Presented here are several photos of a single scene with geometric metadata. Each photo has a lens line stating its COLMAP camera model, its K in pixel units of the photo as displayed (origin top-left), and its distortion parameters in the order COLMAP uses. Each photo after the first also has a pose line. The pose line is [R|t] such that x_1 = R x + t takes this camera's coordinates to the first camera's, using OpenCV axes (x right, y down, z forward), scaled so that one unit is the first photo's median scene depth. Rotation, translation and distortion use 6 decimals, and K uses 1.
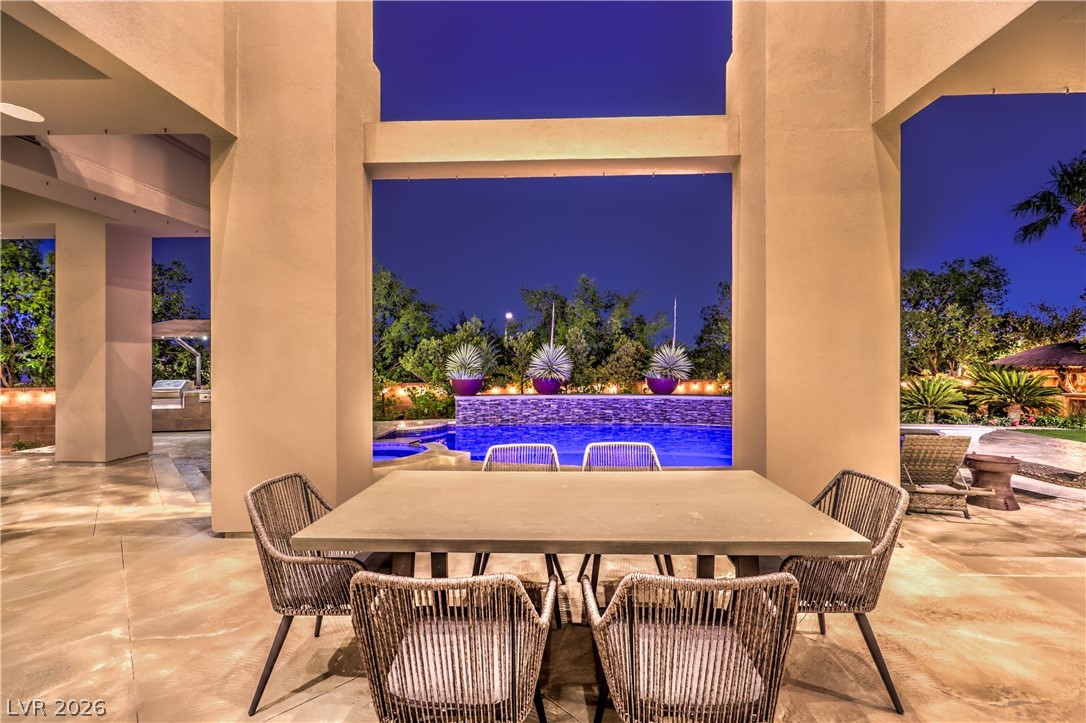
lens RADIAL K [[475.6, 0, 543.0], [0, 475.6, 361.5], [0, 0, 1]] dist [-0.000972, -0.000055]
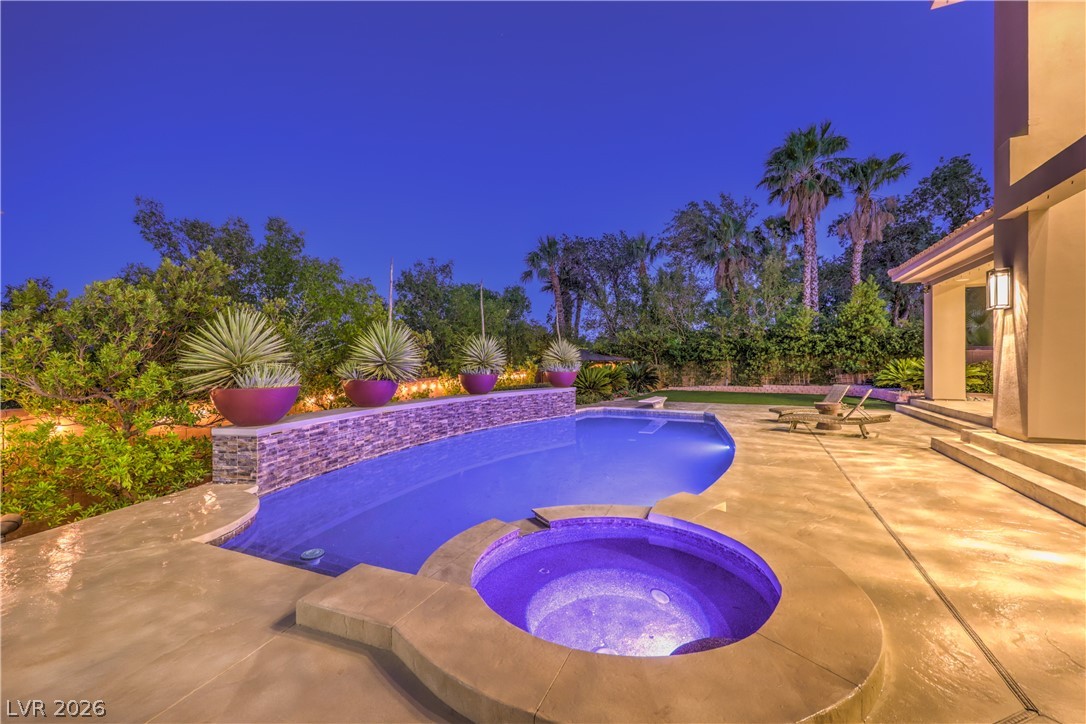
lens RADIAL K [[448.1, 0, 555.6], [0, 448.1, 357.4], [0, 0, 1]] dist [-0.000390, -0.000017]
pose [[0.372168, 0.009206, 0.928120, -0.451129], [0.011889, 0.999821, -0.014685, 0.017639], [-0.928089, 0.016500, 0.371993, 0.580783]]
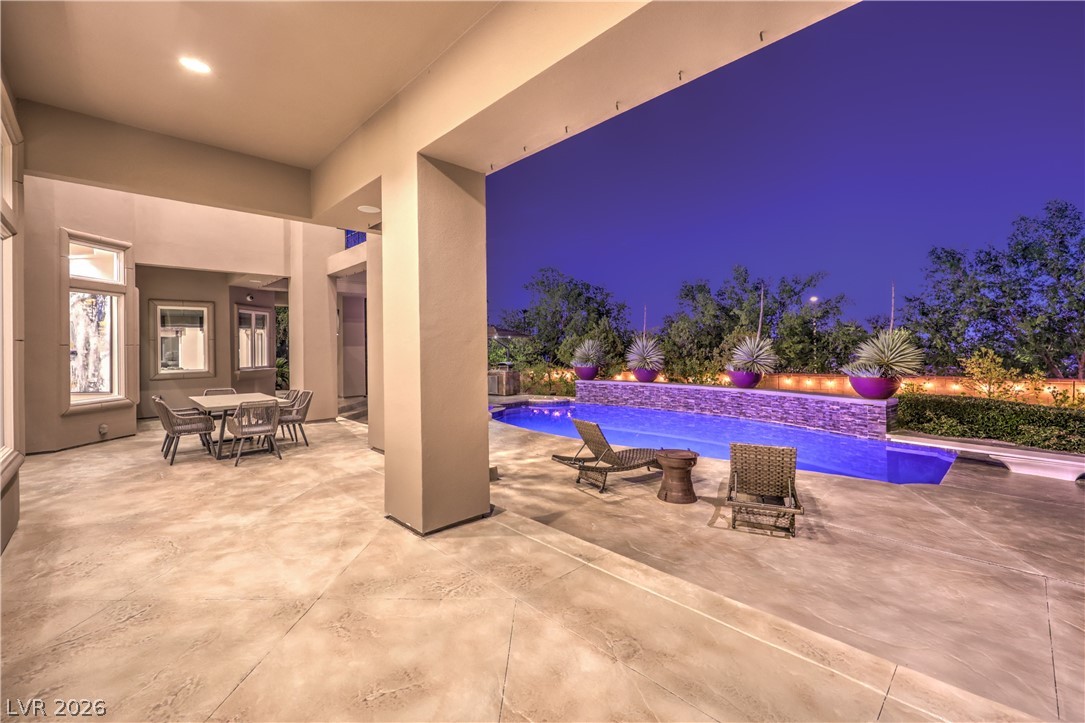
lens RADIAL K [[458.2, 0, 543.8], [0, 458.2, 350.1], [0, 0, 1]] dist [0.000409, 0.000001]
pose [[0.715200, -0.000277, -0.698919, 0.623057], [0.000246, 1.000000, -0.000145, -0.008499], [0.698919, -0.000069, 0.715200, 0.036212]]
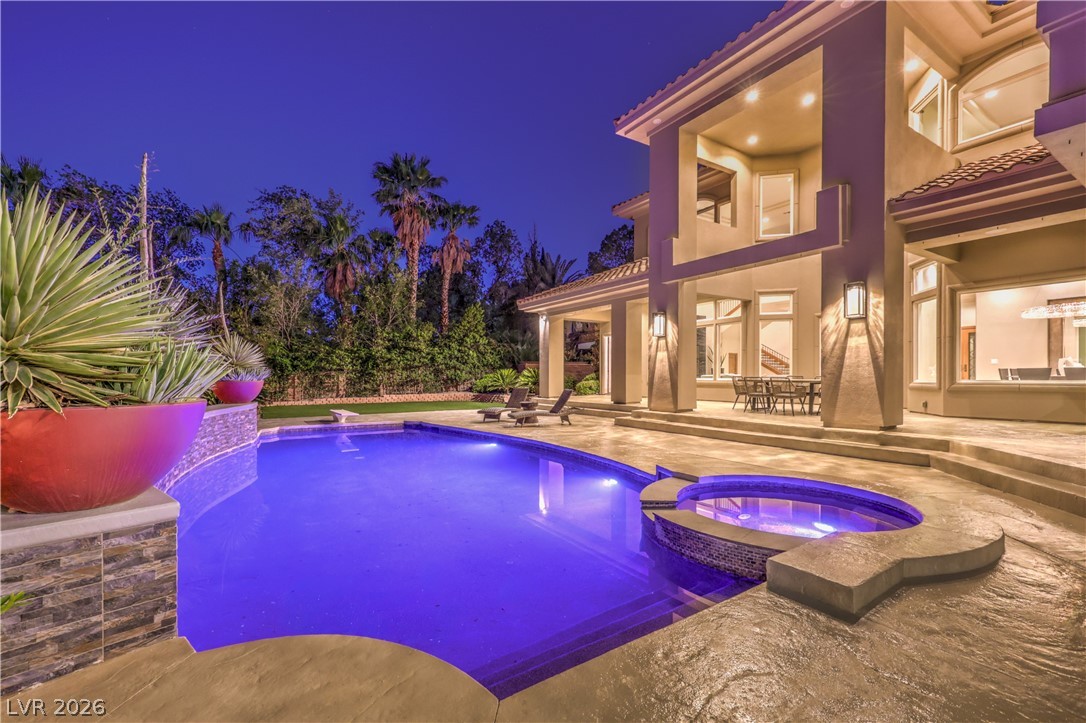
lens RADIAL K [[464.3, 0, 544.5], [0, 464.3, 371.9], [0, 0, 1]] dist [0.002954, 0.000500]
pose [[-0.571299, 0.007366, 0.820709, -0.398411], [0.012785, 0.999918, -0.000075, 0.026252], [-0.820643, 0.010450, -0.571346, 0.964692]]
